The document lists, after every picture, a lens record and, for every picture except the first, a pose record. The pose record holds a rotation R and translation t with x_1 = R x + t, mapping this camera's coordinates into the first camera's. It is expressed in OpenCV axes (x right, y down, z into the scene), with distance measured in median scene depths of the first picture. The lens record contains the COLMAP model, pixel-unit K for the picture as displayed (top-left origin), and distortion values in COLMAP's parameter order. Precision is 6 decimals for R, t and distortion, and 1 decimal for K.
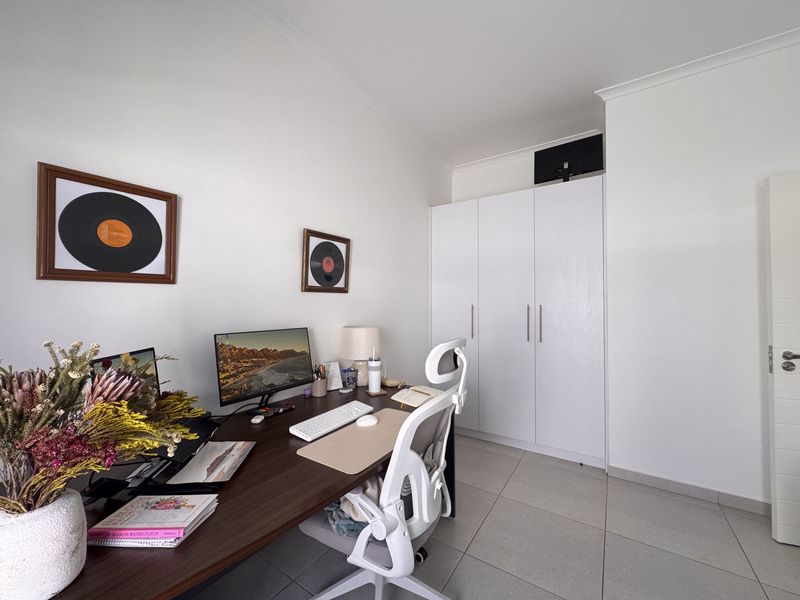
lens RADIAL K [[319.0, 0, 400.6], [0, 319.0, 296.9], [0, 0, 1]] dist [-0.002035, 0.000570]
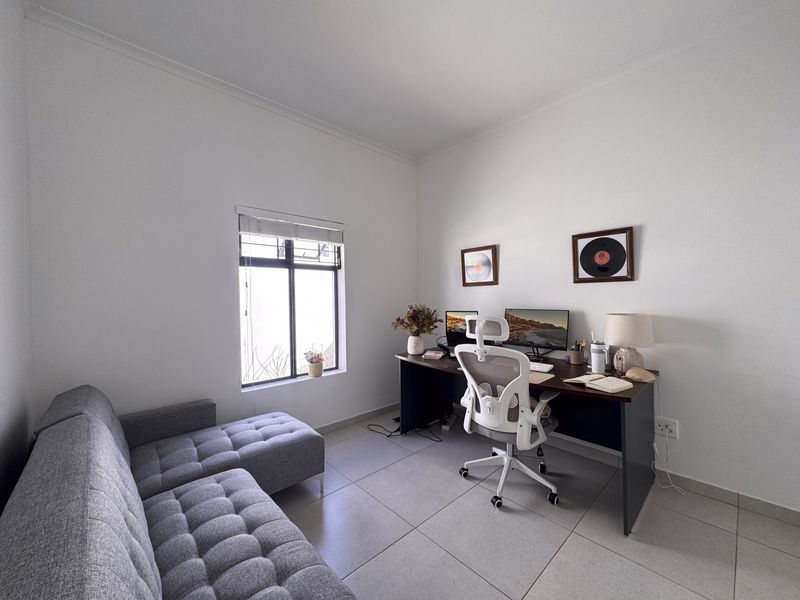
lens RADIAL K [[319.0, 0, 400.5], [0, 319.0, 302.1], [0, 0, 1]] dist [-0.002035, 0.000570]
pose [[-0.230146, -0.012990, -0.973069, 1.134762], [0.004257, 0.999888, -0.014355, 0.076969], [0.973147, -0.007446, -0.230065, 0.609987]]
